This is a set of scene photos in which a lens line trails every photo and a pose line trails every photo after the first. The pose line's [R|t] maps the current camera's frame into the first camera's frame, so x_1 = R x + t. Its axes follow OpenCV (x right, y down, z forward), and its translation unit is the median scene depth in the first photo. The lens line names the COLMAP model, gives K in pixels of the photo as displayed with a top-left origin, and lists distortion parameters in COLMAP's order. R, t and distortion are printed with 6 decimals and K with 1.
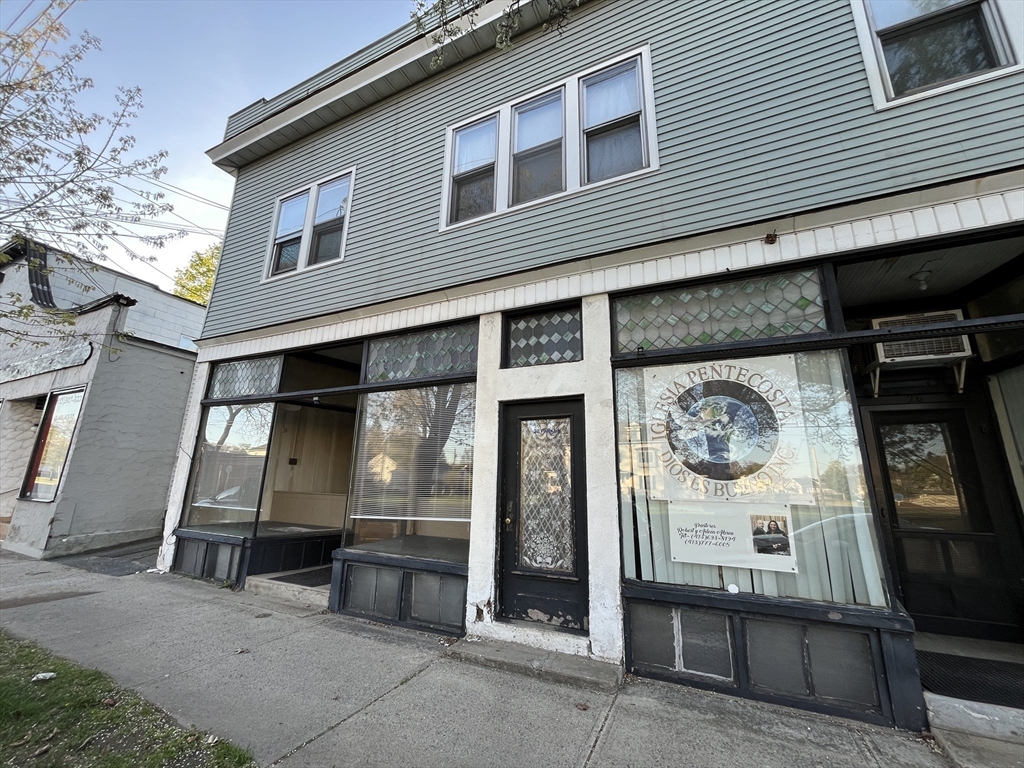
lens RADIAL K [[412.7, 0, 511.6], [0, 412.7, 382.9], [0, 0, 1]] dist [-0.002064, -0.000605]
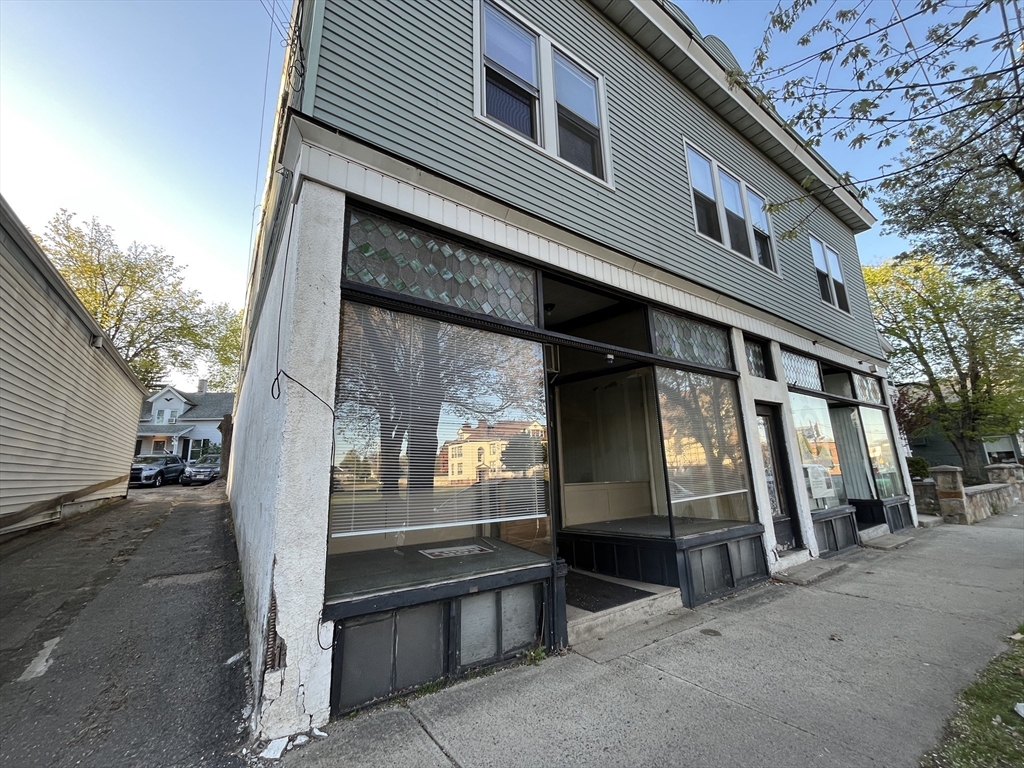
lens RADIAL K [[412.7, 0, 512.1], [0, 412.7, 382.2], [0, 0, 1]] dist [-0.002064, -0.000605]
pose [[0.496193, 0.151355, 0.854917, -1.569401], [-0.170701, 0.982475, -0.074862, 0.223979], [-0.851266, -0.108789, 0.513334, 0.992463]]
